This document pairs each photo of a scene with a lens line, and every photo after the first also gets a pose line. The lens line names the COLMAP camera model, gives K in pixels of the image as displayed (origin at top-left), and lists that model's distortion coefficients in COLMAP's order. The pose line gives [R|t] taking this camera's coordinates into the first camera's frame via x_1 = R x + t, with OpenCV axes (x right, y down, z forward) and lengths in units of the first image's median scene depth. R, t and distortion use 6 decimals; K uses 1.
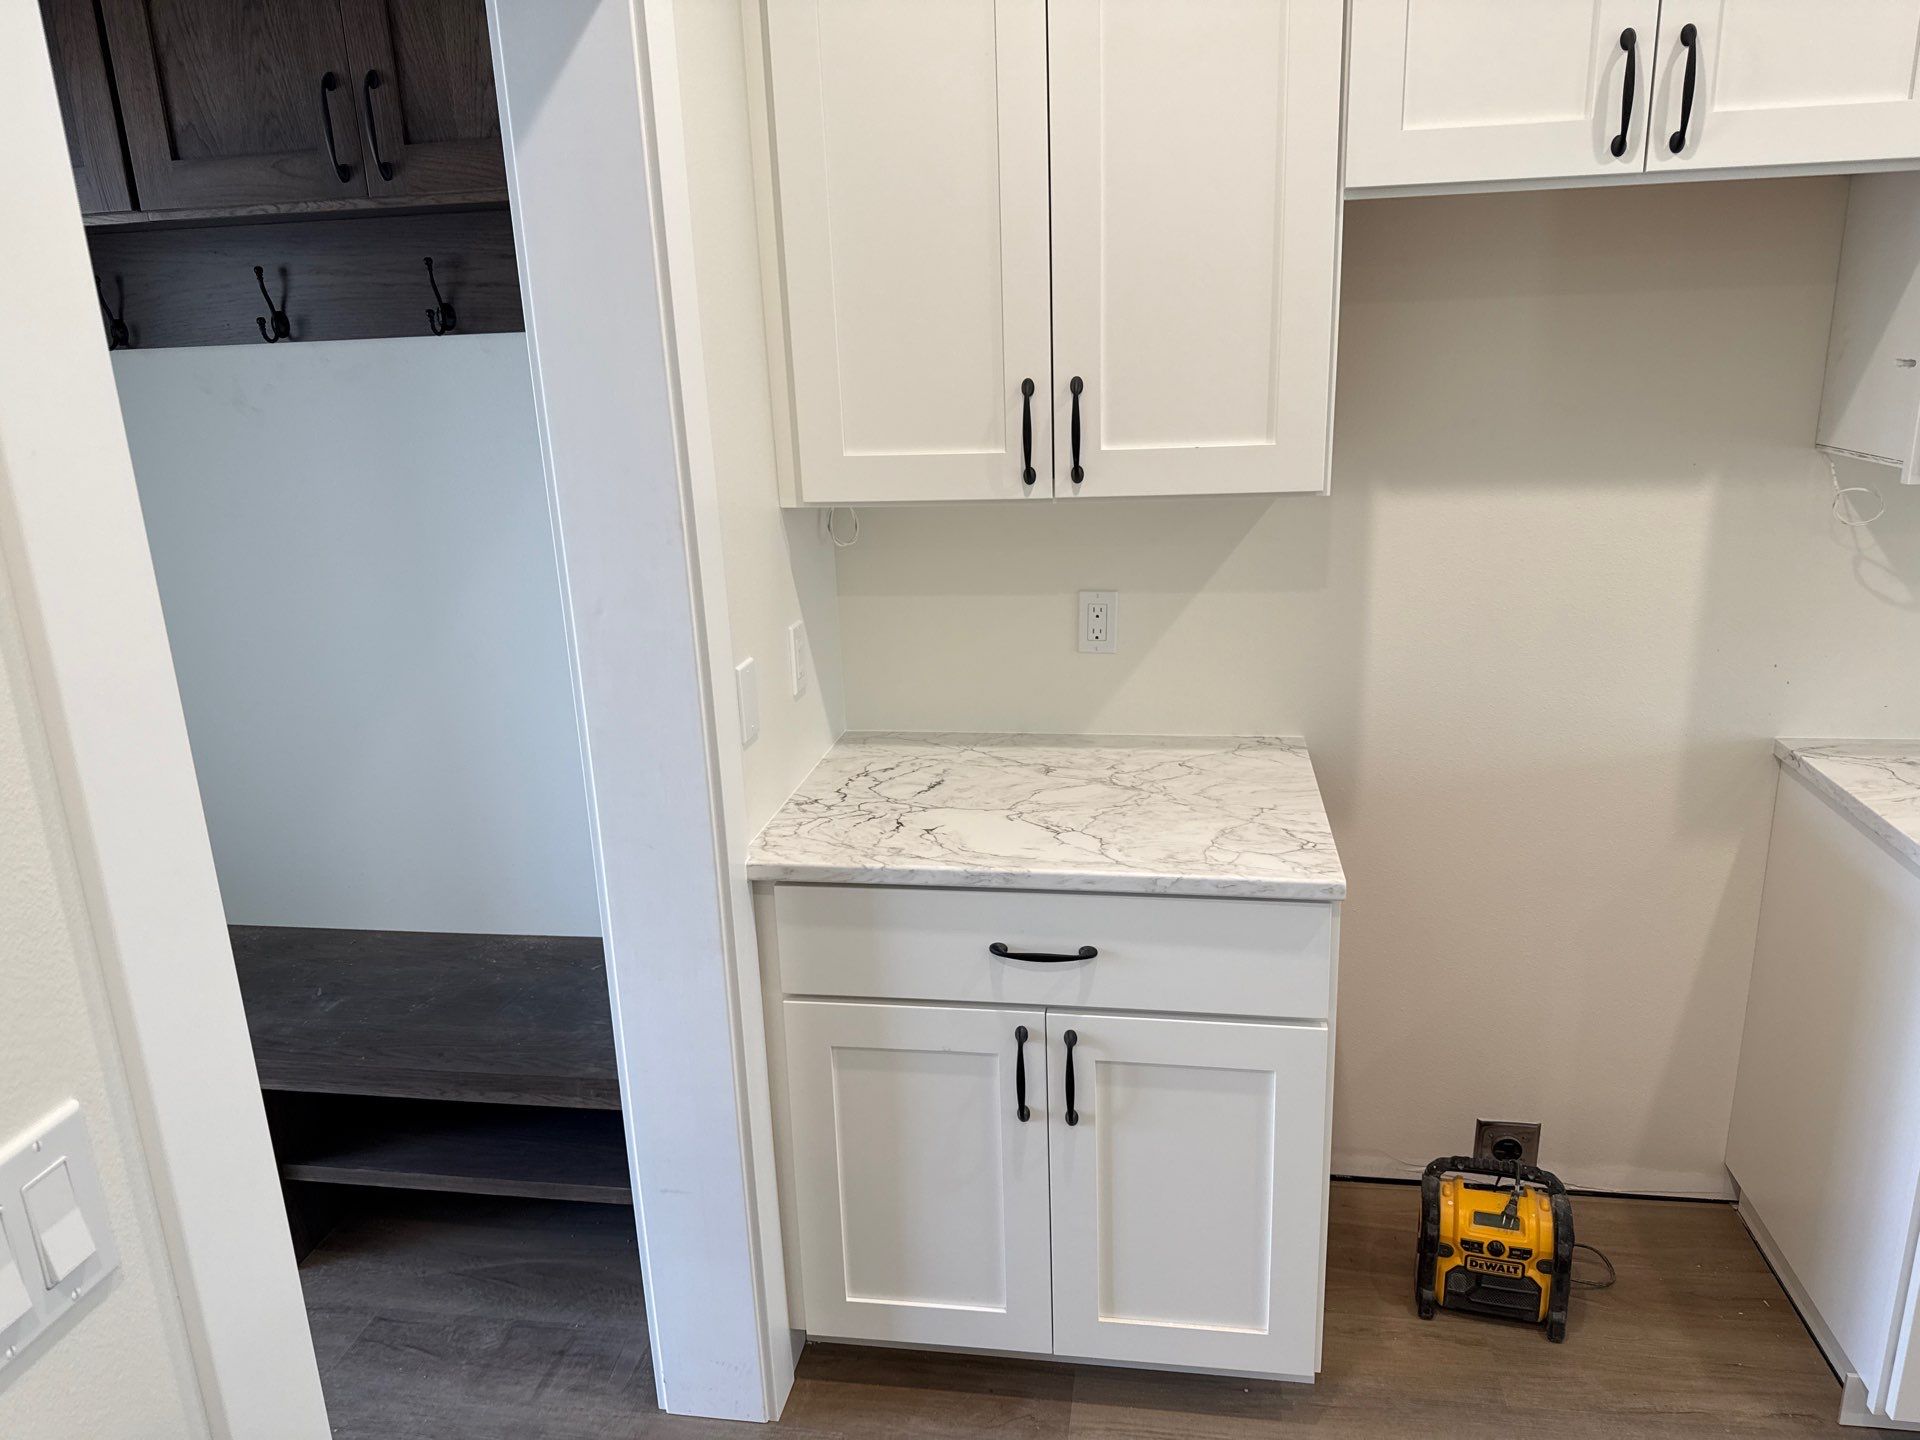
lens RADIAL K [[1366.5, 0, 953.3], [0, 1366.5, 713.6], [0, 0, 1]] dist [0.009447, 0.002723]
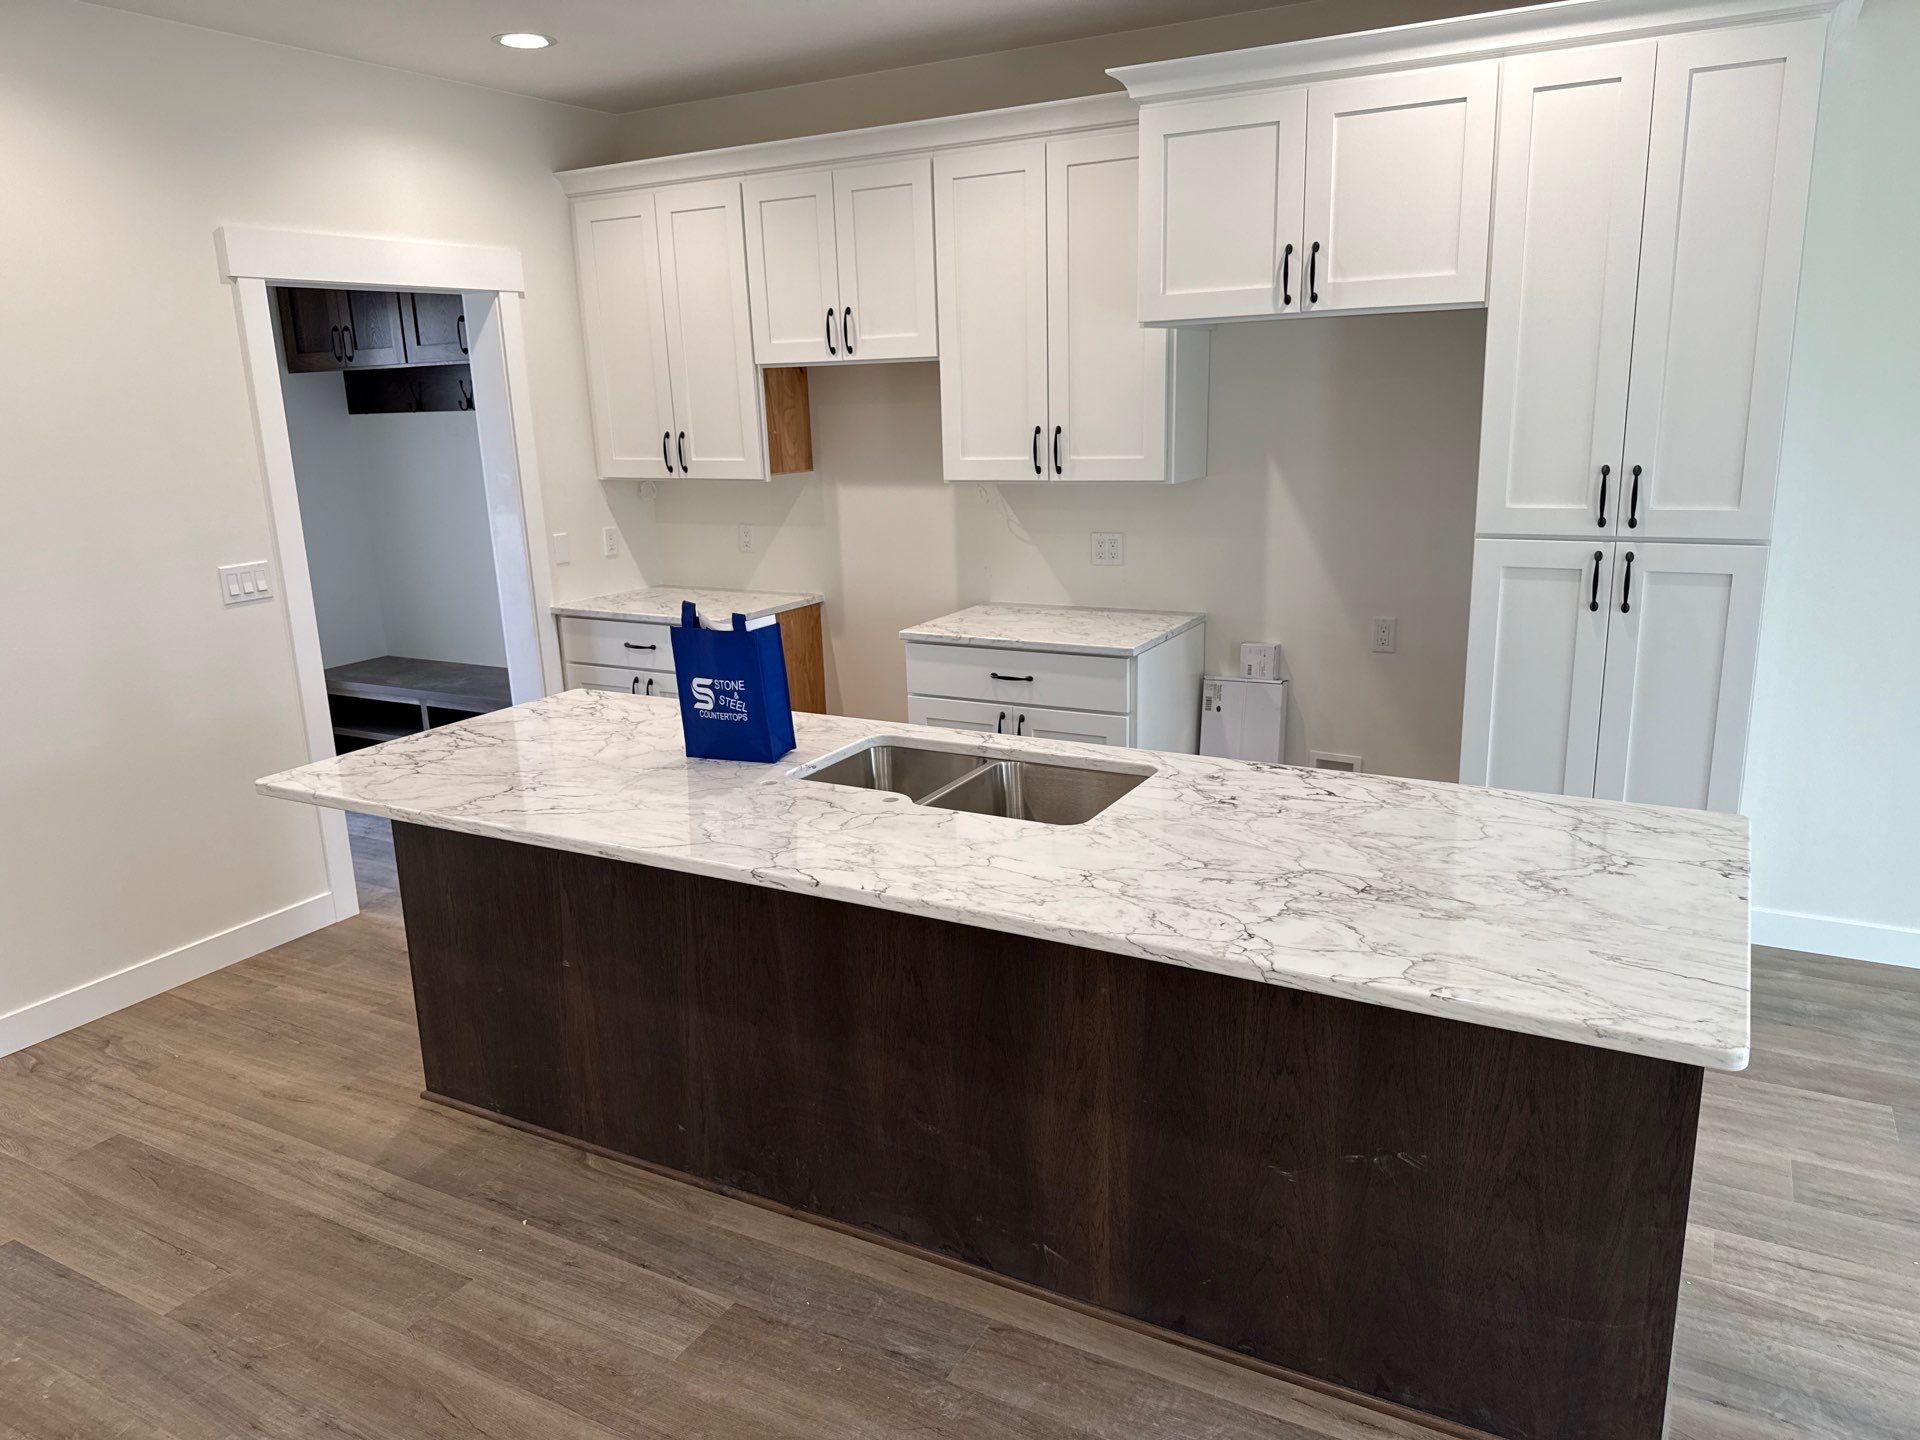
lens RADIAL K [[1366.5, 0, 964.7], [0, 1366.5, 725.6], [0, 0, 1]] dist [0.009447, 0.002723]
pose [[0.941195, 0.095455, -0.324100, 1.496693], [-0.105827, 0.994279, -0.014488, 0.292434], [0.320863, 0.047934, 0.945912, -1.267515]]
